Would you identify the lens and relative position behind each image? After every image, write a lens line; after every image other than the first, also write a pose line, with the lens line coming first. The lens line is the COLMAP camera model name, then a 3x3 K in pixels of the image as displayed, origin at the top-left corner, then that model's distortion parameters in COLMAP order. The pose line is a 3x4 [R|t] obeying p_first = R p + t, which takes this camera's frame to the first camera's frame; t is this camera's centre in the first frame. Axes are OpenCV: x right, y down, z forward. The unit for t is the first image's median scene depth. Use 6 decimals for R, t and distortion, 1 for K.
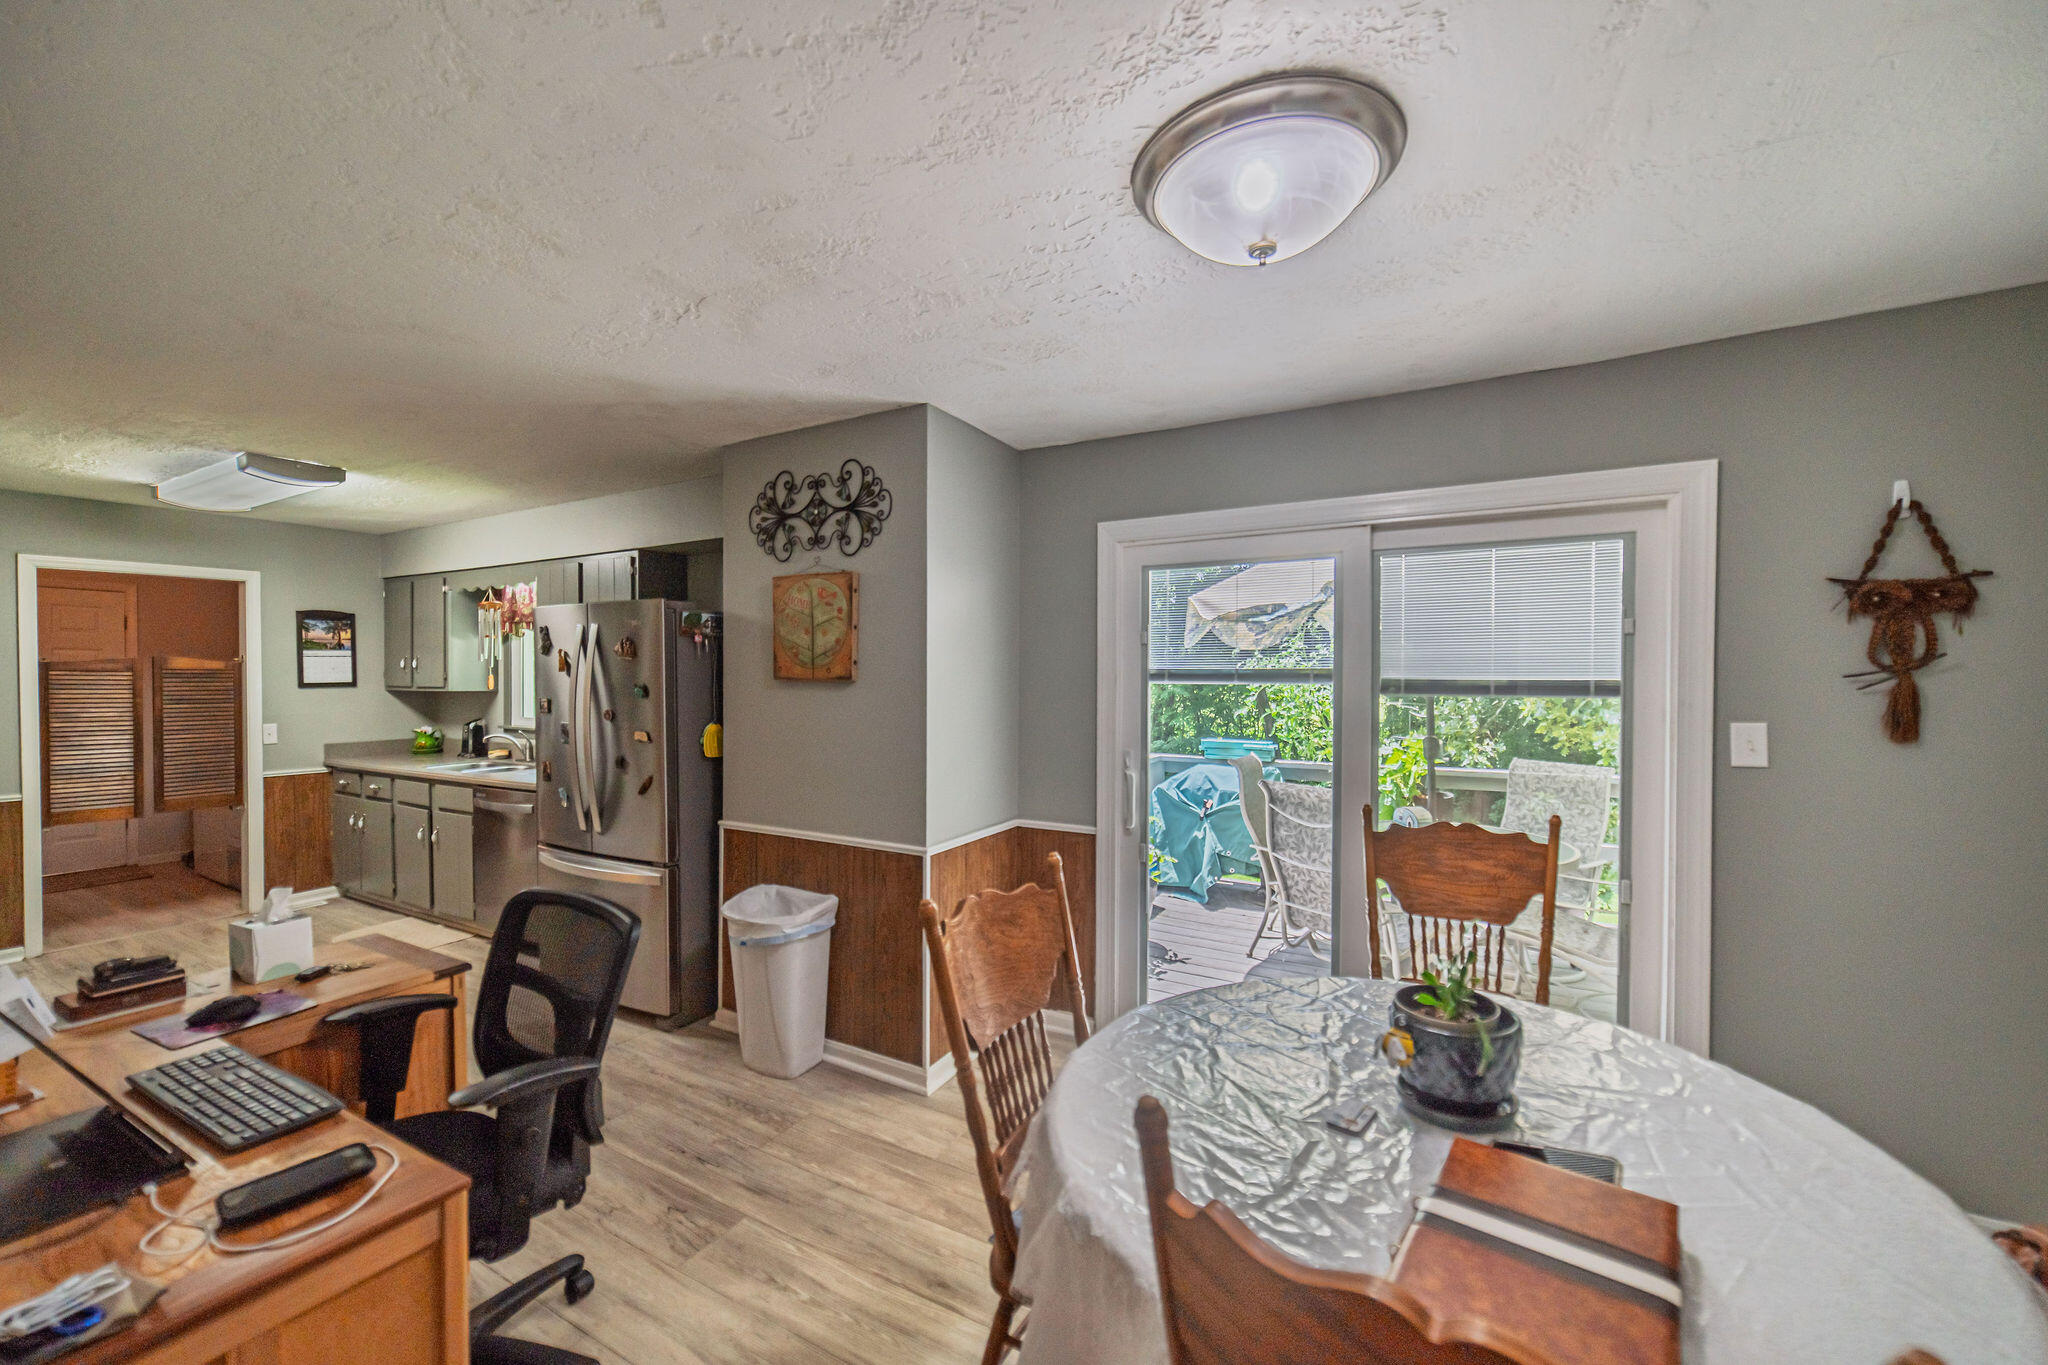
lens RADIAL K [[810.6, 0, 1044.1], [0, 810.6, 688.1], [0, 0, 1]] dist [-0.004109, 0.001471]
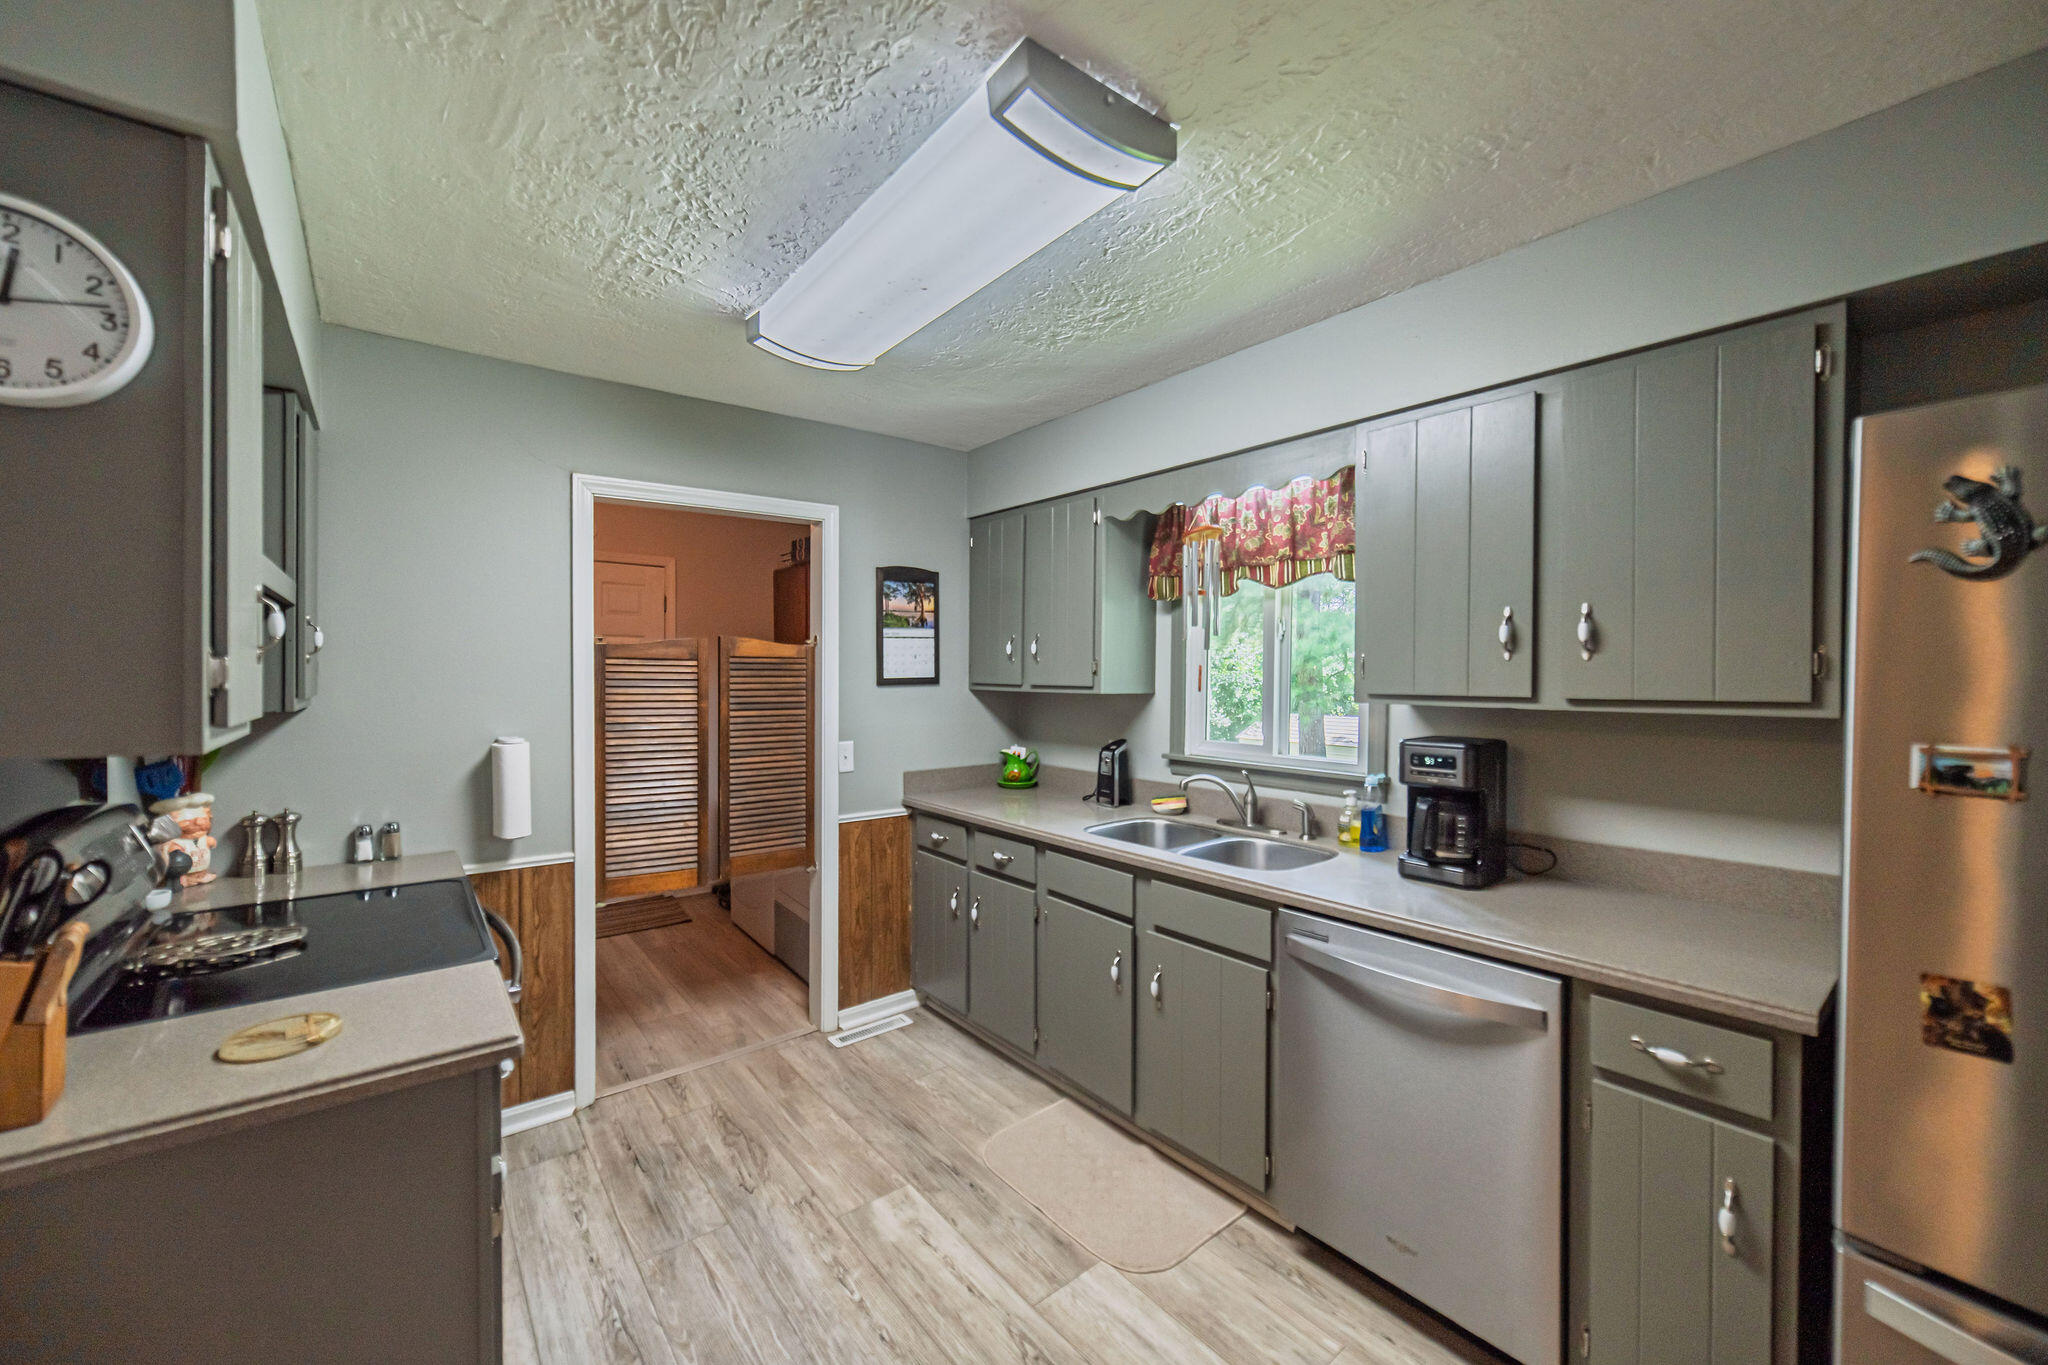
lens RADIAL K [[810.6, 0, 1025.2], [0, 810.6, 680.5], [0, 0, 1]] dist [-0.004109, 0.001471]
pose [[0.923412, 0.005703, -0.383768, -0.911382], [-0.007607, 0.999965, -0.003444, -0.005556], [0.383735, 0.006100, 0.923423, 0.719855]]
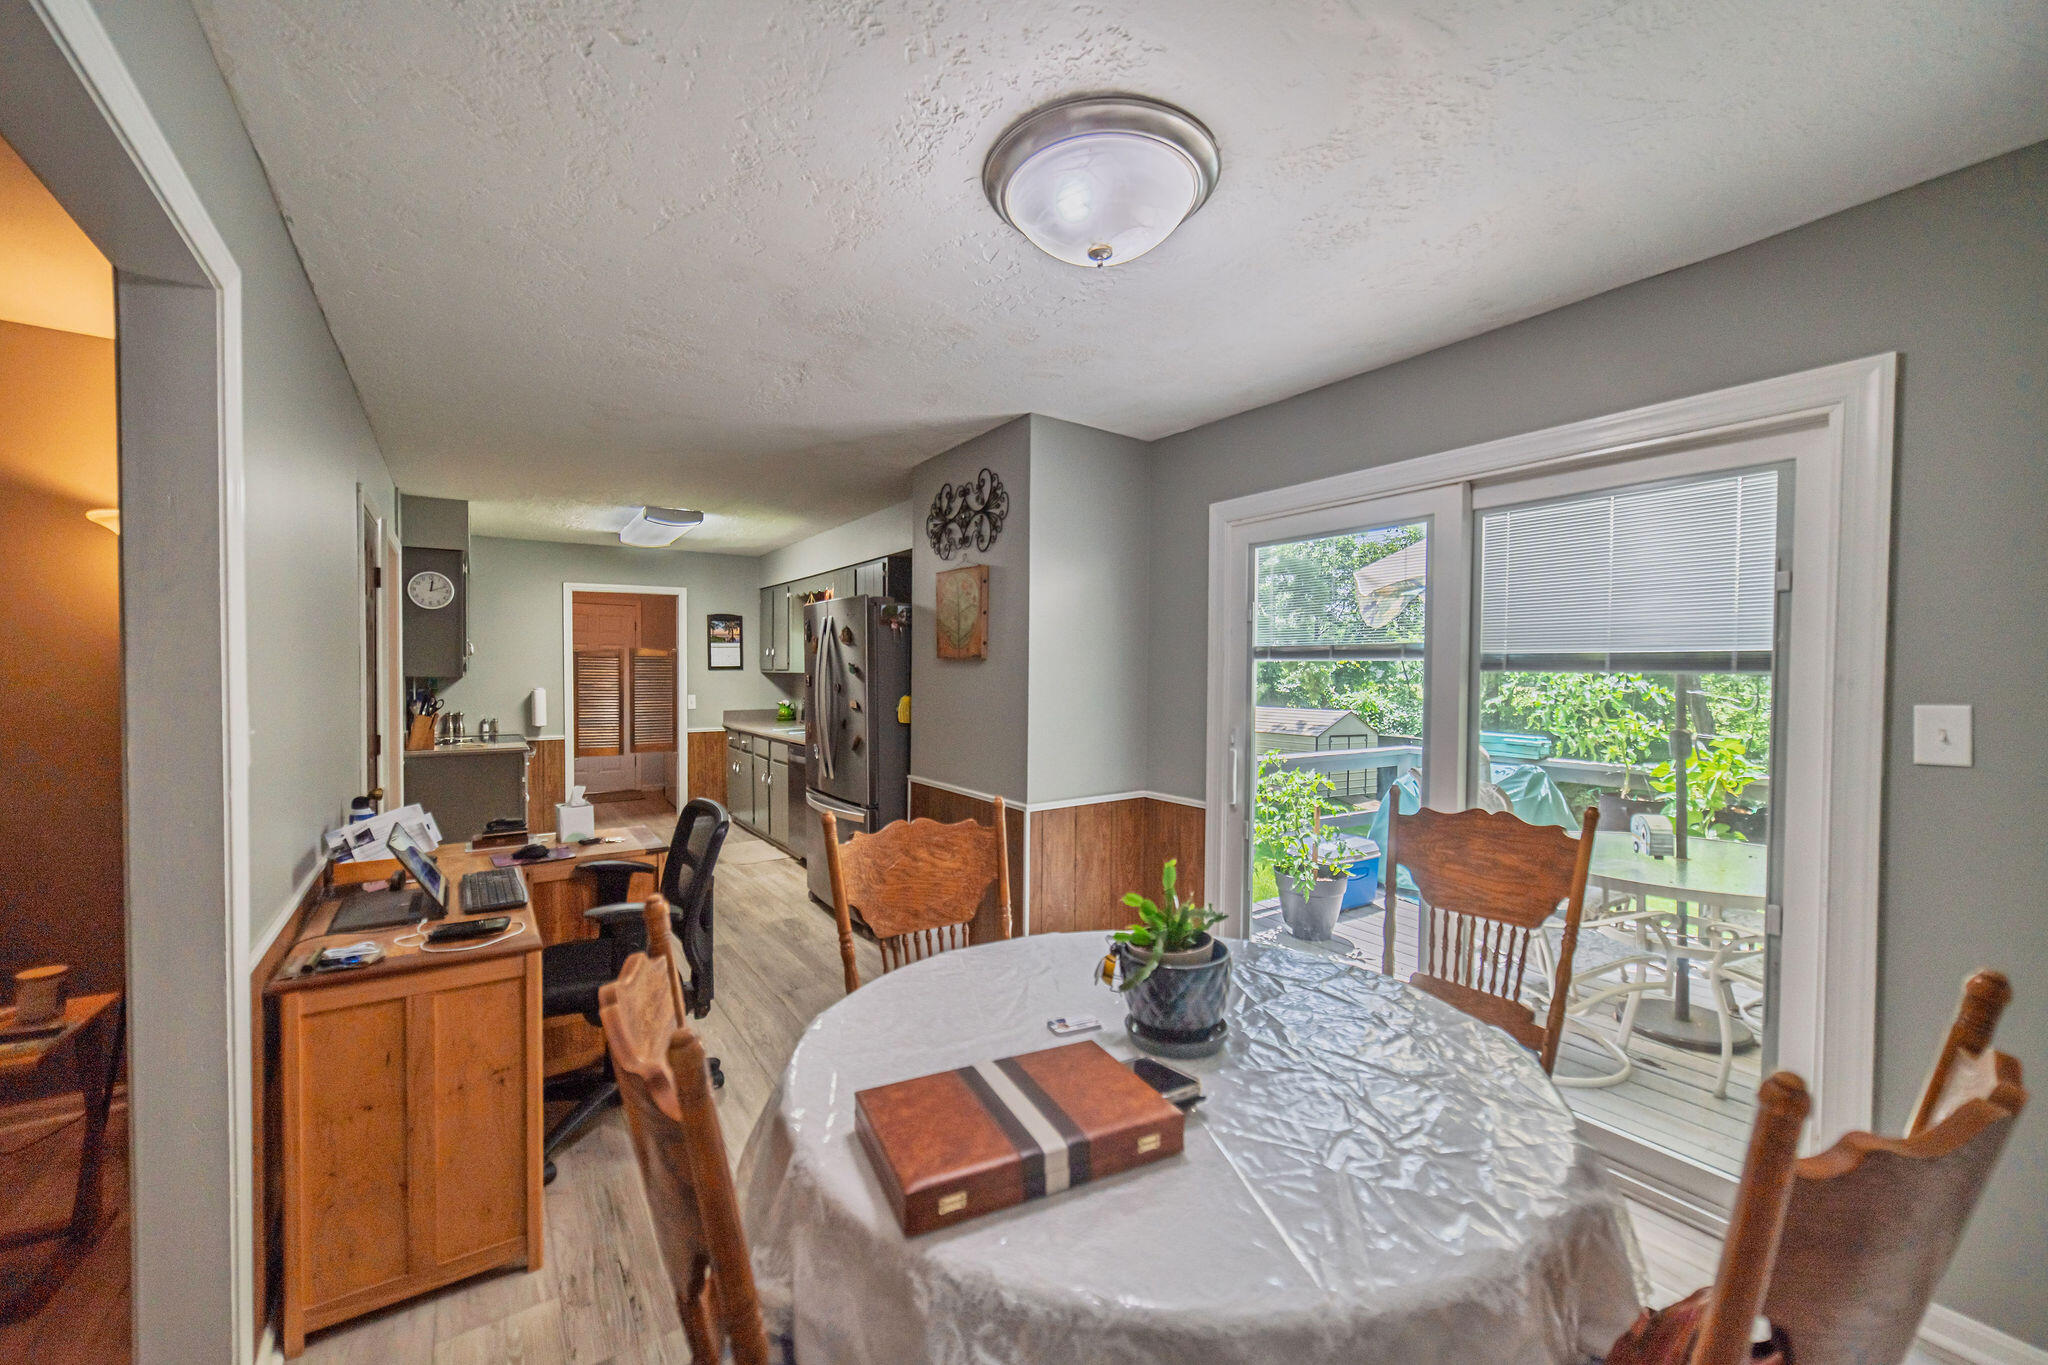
lens RADIAL K [[810.6, 0, 1031.4], [0, 810.6, 686.2], [0, 0, 1]] dist [-0.004109, 0.001471]
pose [[0.897027, 0.011685, -0.441821, 0.321435], [-0.009289, 0.999928, 0.007585, 0.019858], [0.441877, -0.002700, 0.897071, -0.015502]]
